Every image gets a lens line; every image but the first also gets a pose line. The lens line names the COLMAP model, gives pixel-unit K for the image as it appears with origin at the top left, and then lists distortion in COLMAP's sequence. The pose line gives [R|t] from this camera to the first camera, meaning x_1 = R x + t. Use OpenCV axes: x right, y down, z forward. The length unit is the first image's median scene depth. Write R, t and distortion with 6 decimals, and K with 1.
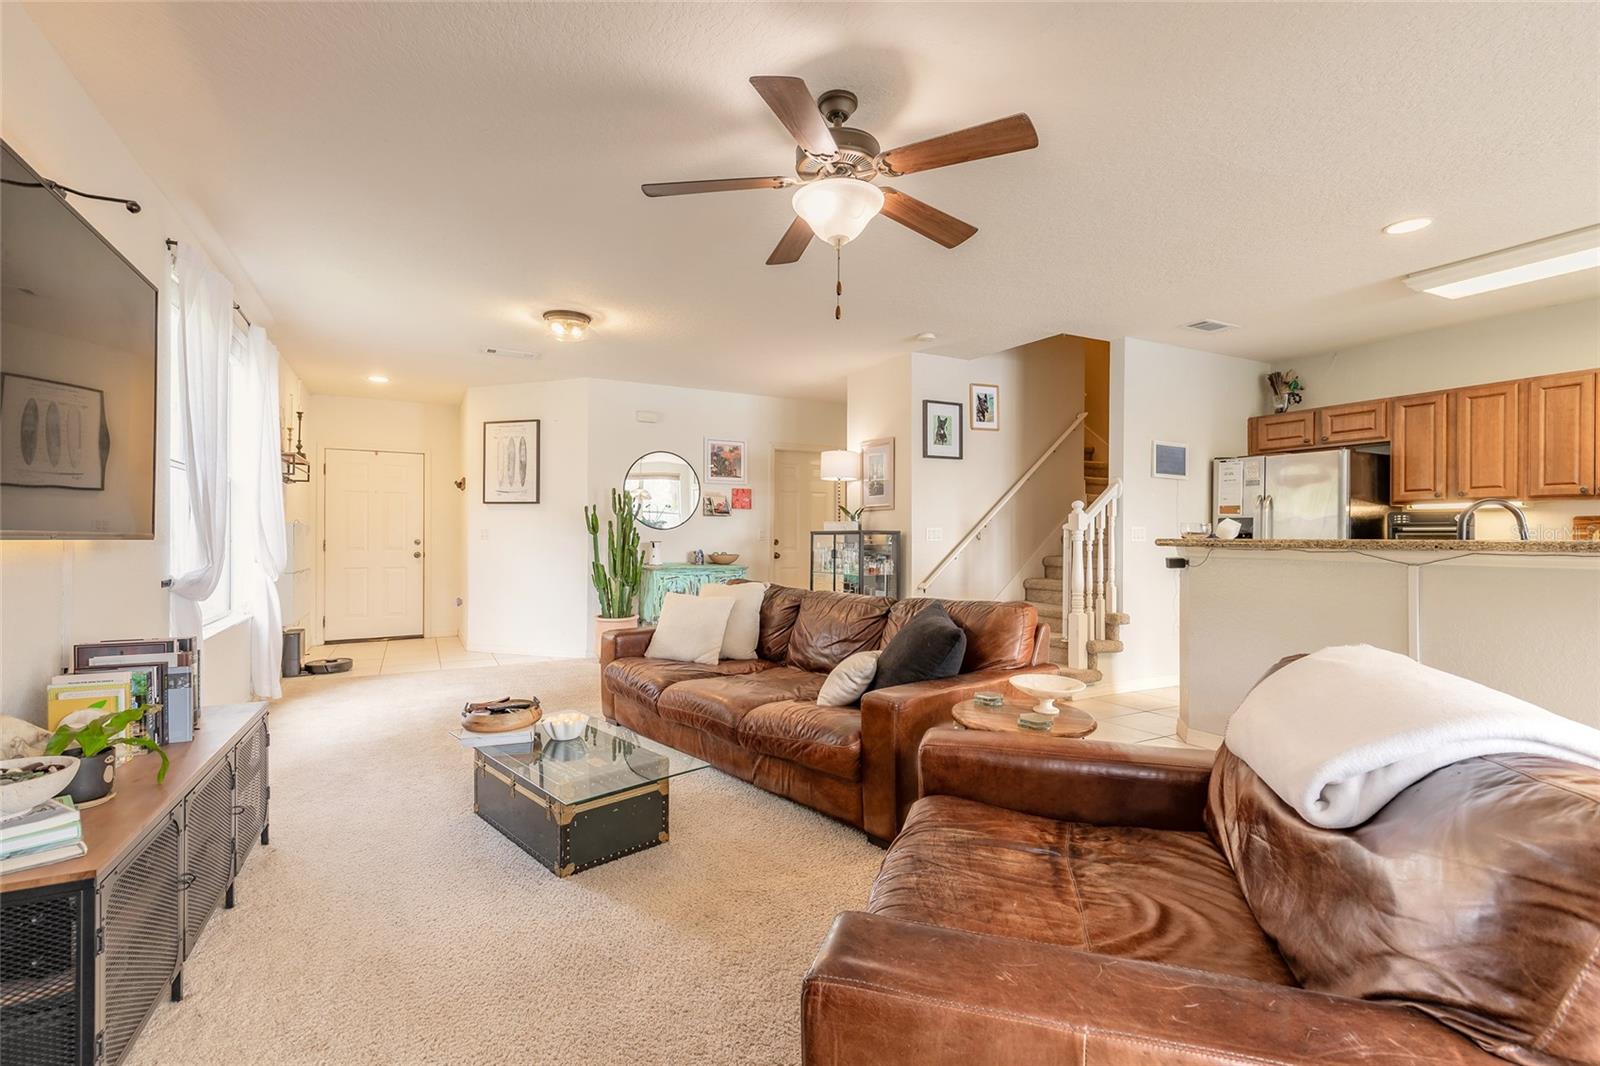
lens RADIAL K [[724.6, 0, 800.0], [0, 724.6, 533.0], [0, 0, 1]] dist [0.008646, -0.000900]
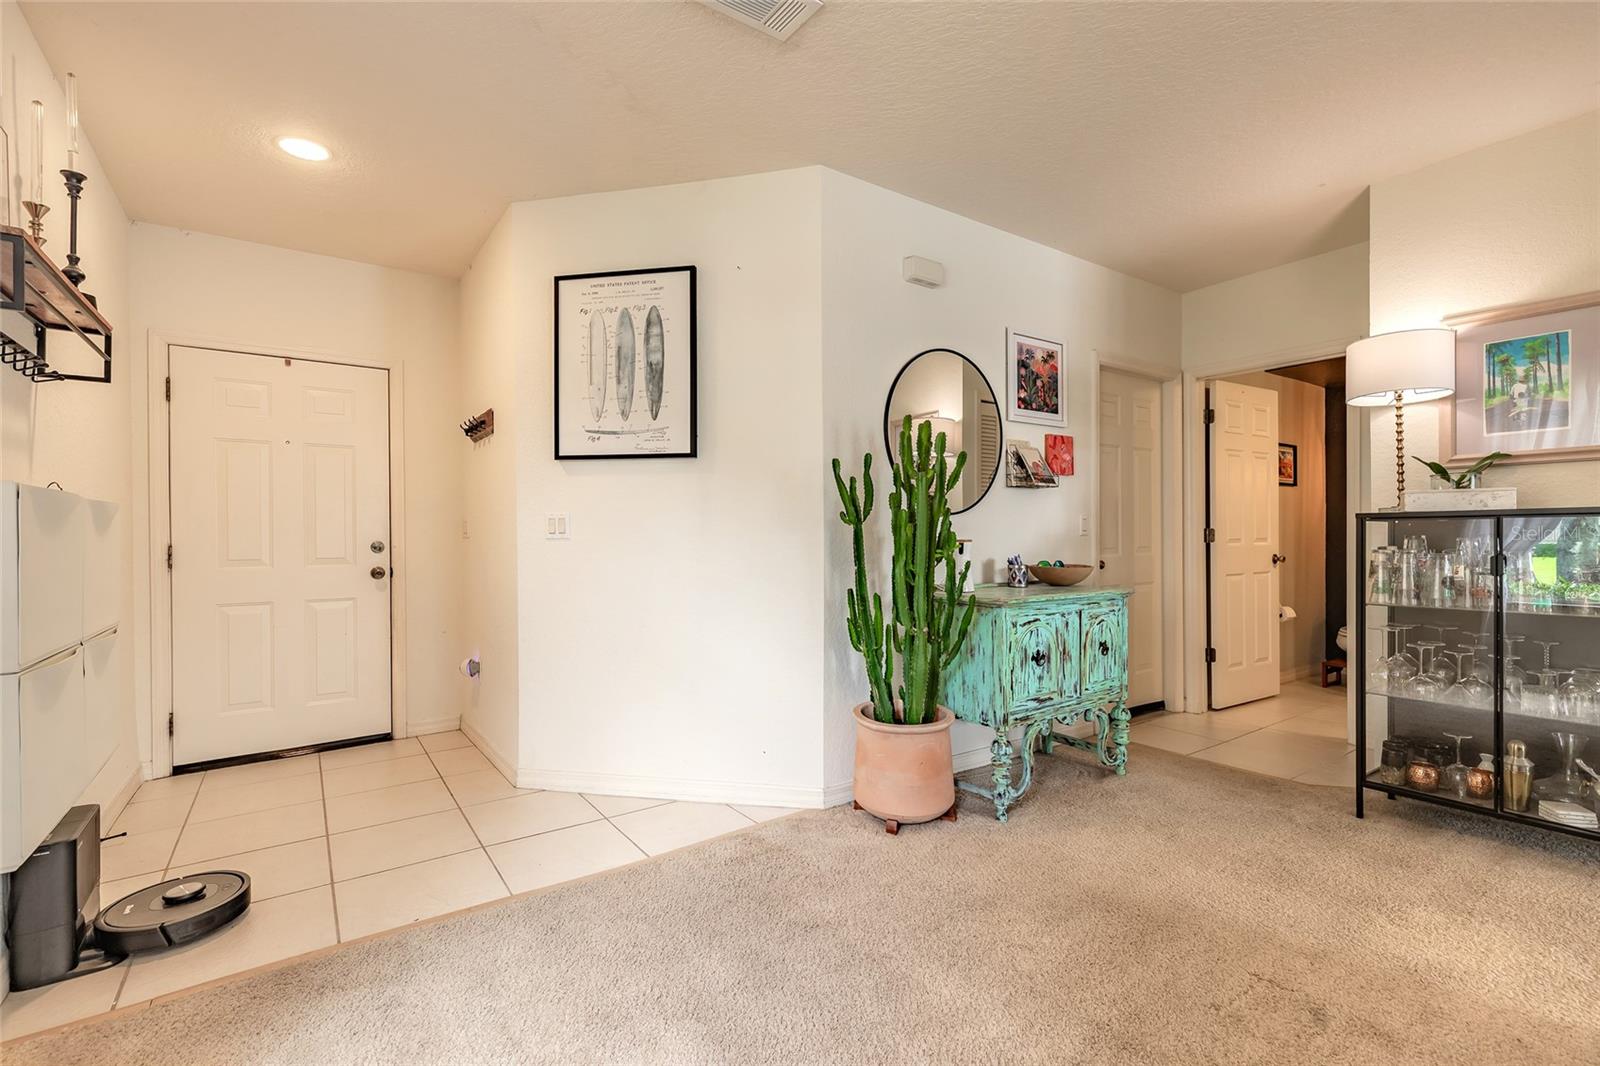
lens RADIAL K [[724.6, 0, 800.0], [0, 724.6, 533.0], [0, 0, 1]] dist [0.008646, -0.000900]
pose [[0.992814, -0.009993, 0.119253, -0.338675], [0.009663, 0.999948, 0.003352, 0.004587], [-0.119280, -0.002175, 0.992858, 0.534762]]
